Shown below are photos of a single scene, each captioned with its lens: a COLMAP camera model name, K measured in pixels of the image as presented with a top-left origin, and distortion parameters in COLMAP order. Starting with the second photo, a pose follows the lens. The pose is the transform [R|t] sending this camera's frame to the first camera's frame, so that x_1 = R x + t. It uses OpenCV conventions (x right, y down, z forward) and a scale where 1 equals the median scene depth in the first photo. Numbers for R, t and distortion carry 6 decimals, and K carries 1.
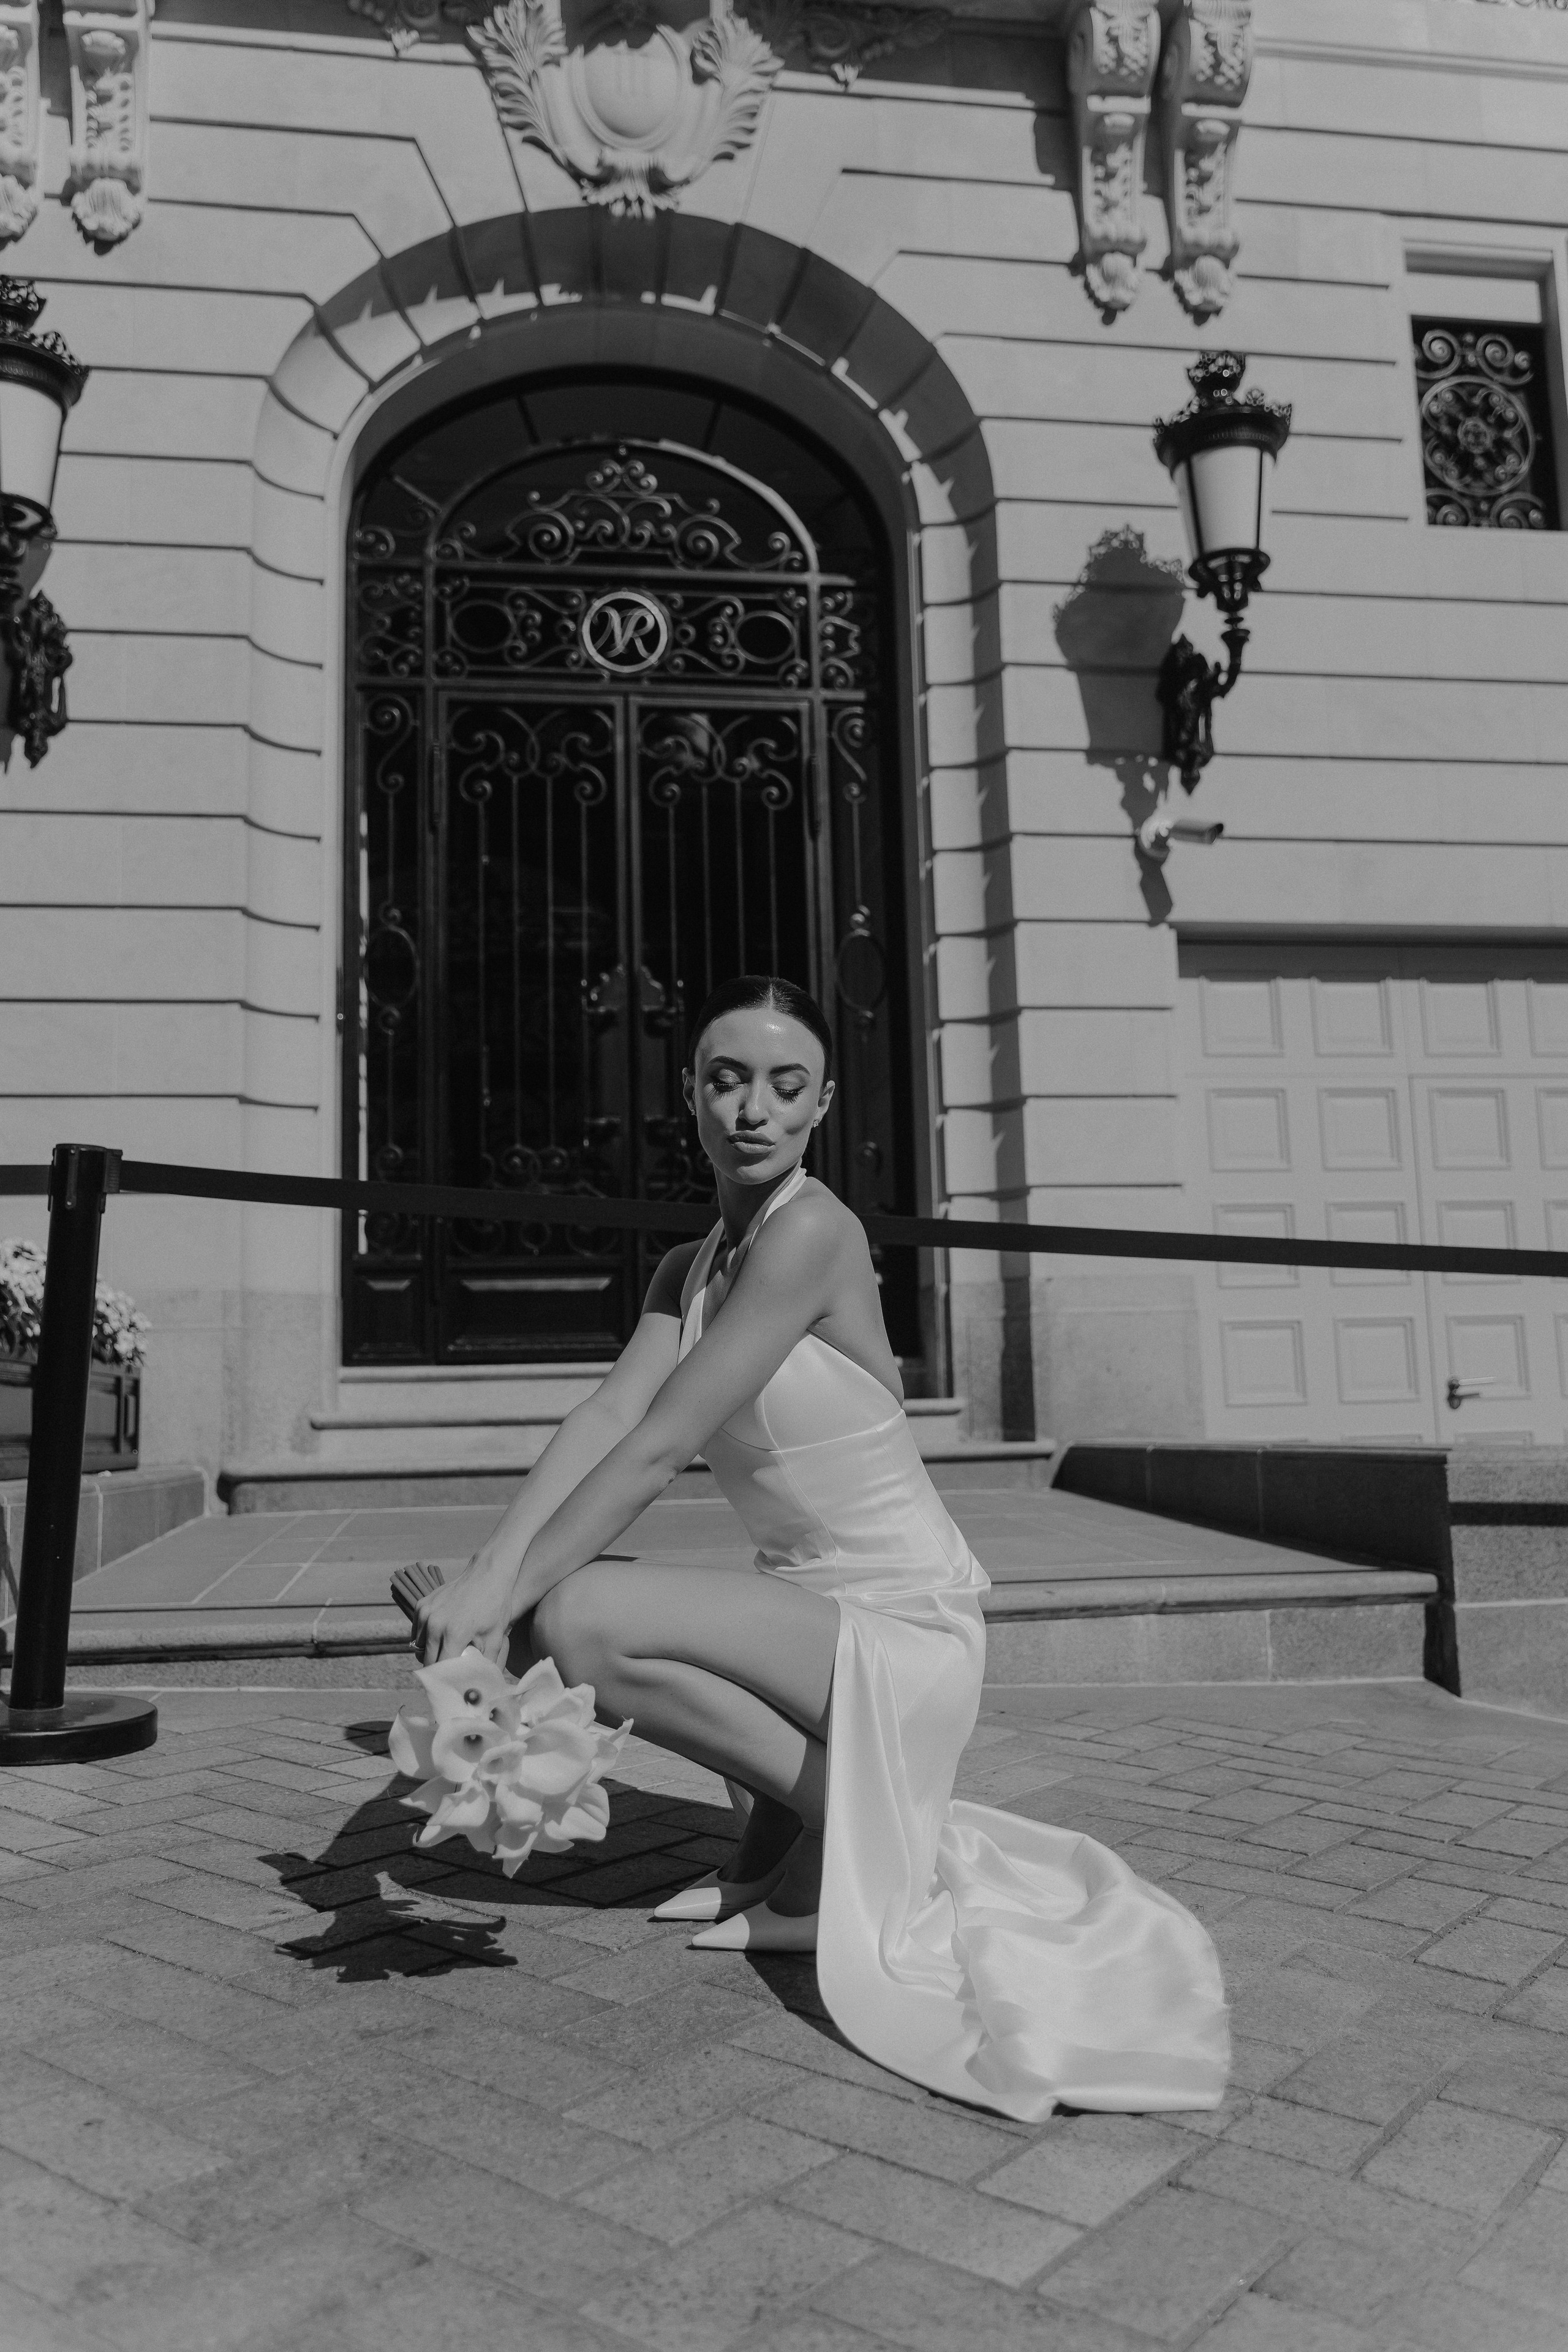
lens RADIAL K [[1820.9, 0, 746.5], [0, 1820.9, 1174.3], [0, 0, 1]] dist [-0.007300, -0.005317]
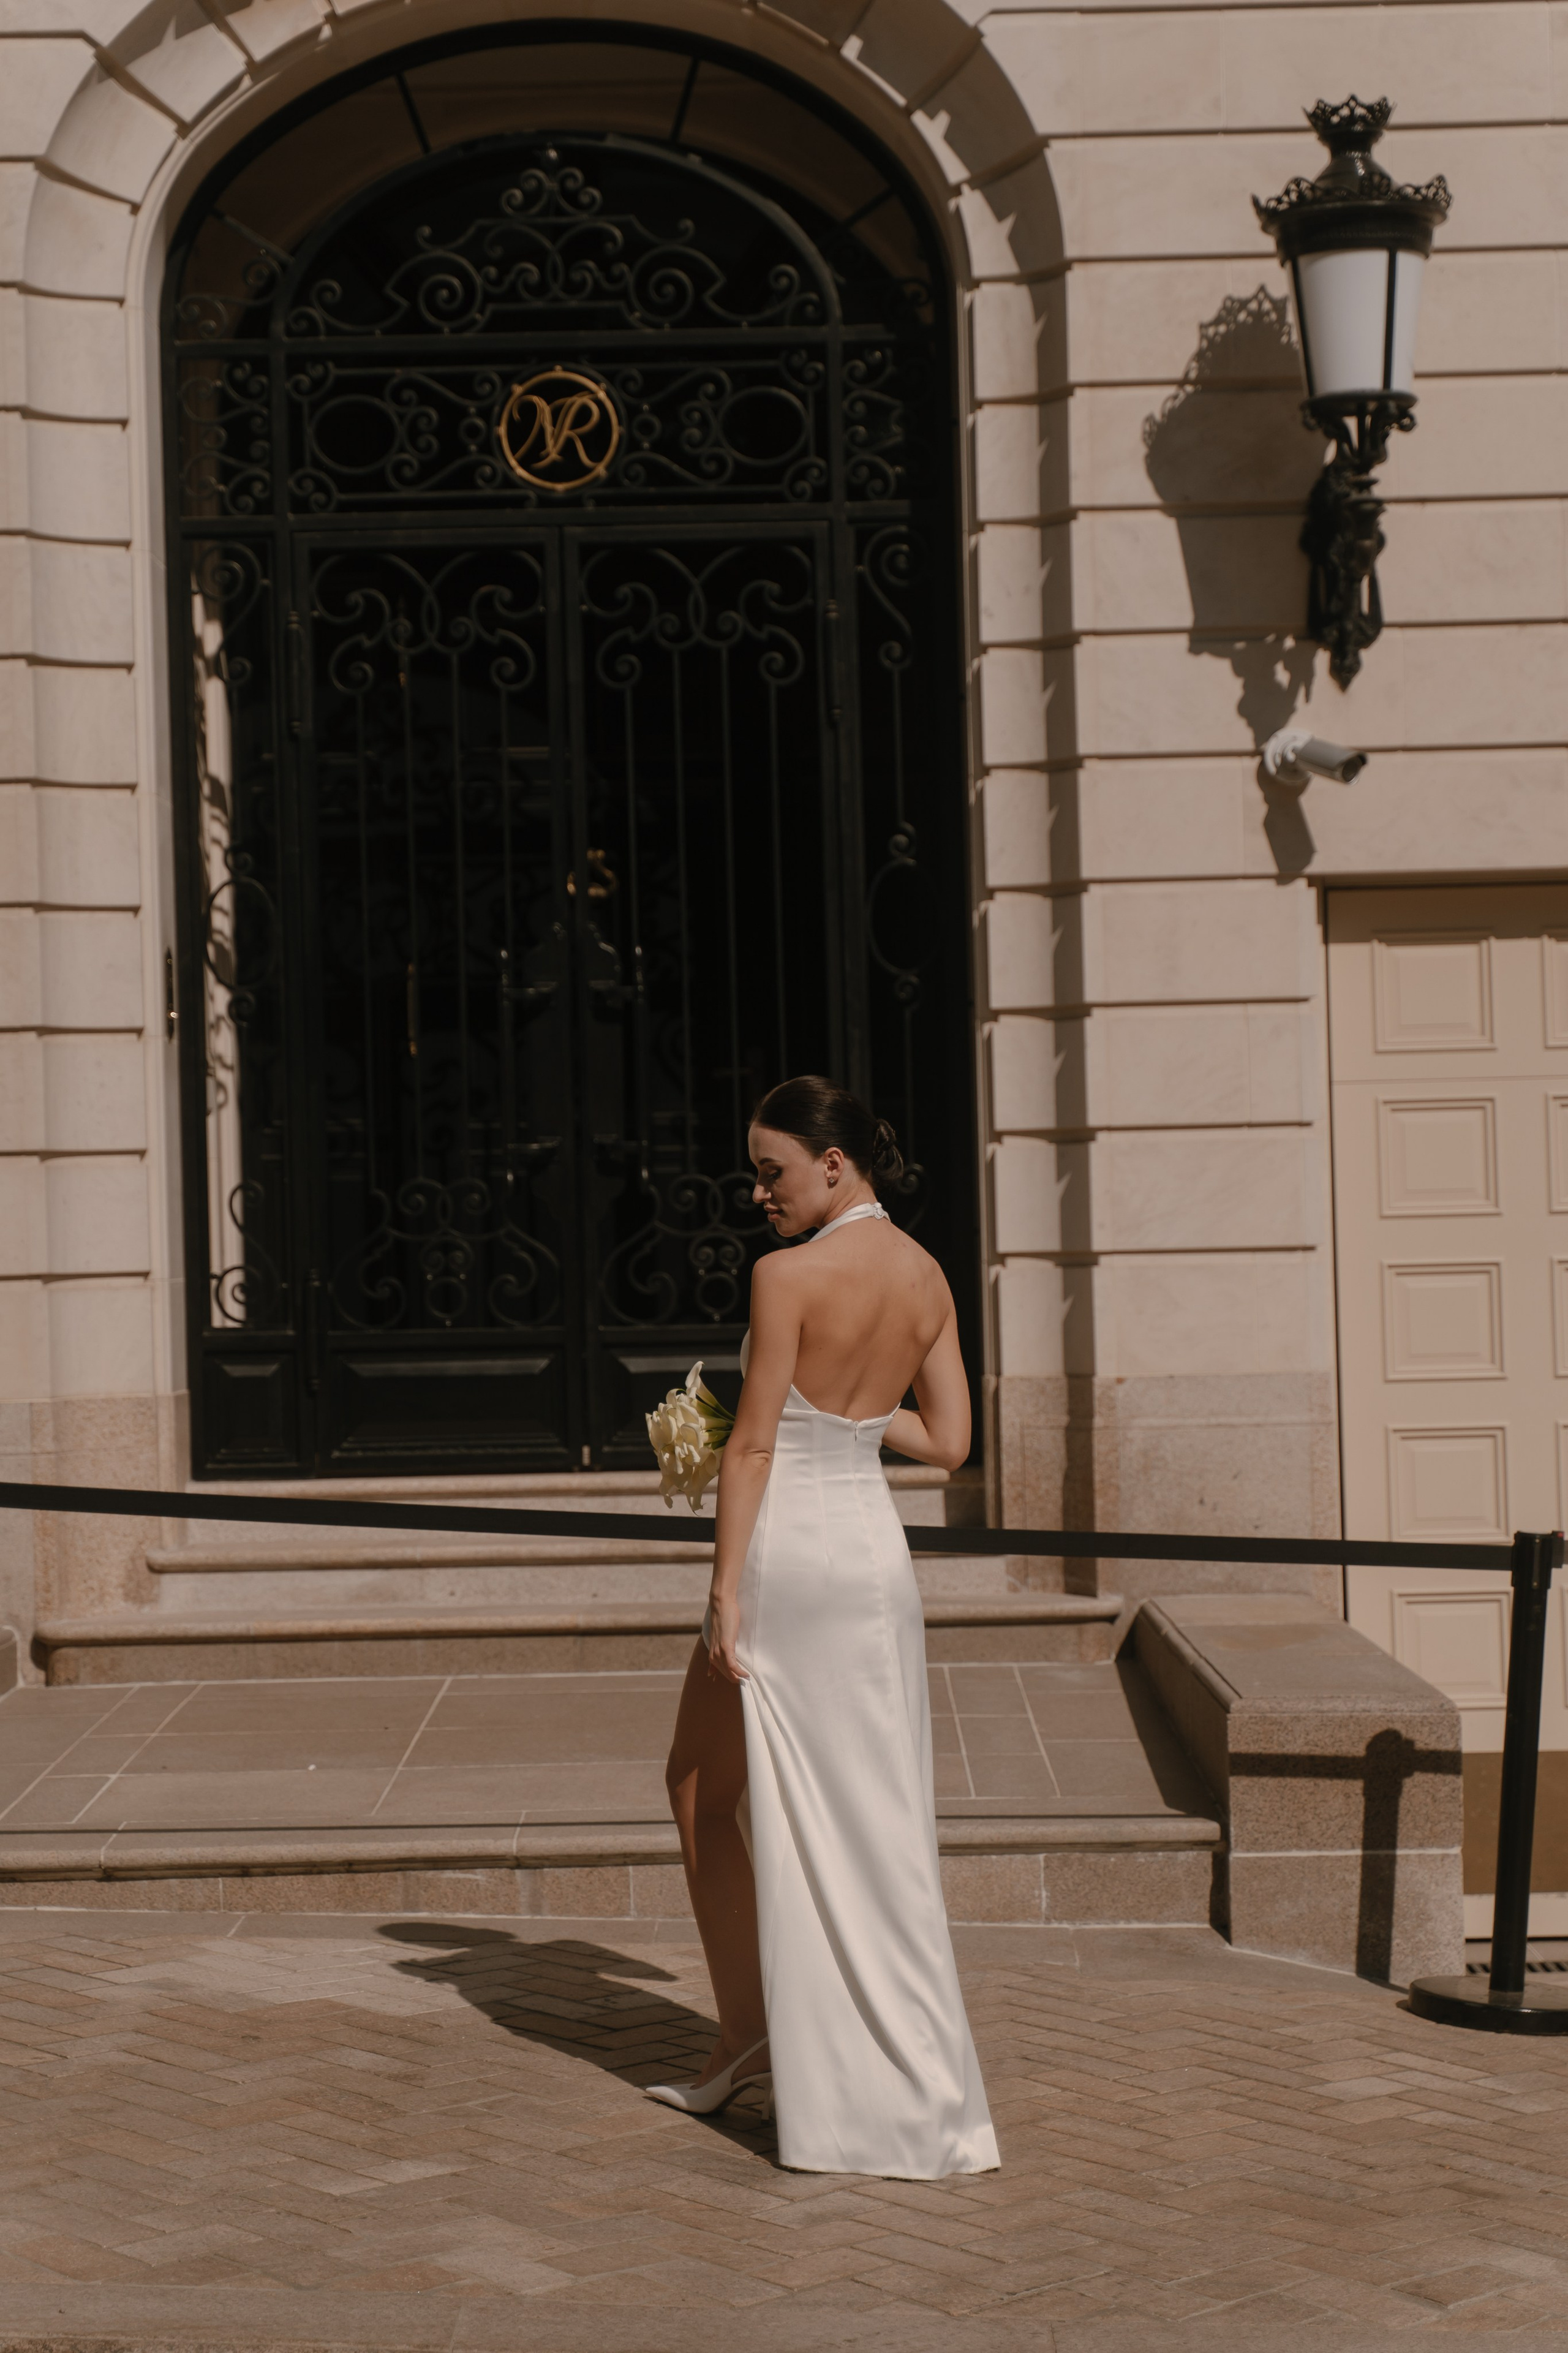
lens RADIAL K [[4816.0, 0, 782.9], [0, 4816.0, 1173.3], [0, 0, 1]] dist [0.088858, -0.417690]
pose [[0.991888, 0.001347, -0.127109, 0.256171], [0.015932, 0.990742, 0.134824, -0.267595], [0.126114, -0.135755, 0.982683, -0.851365]]
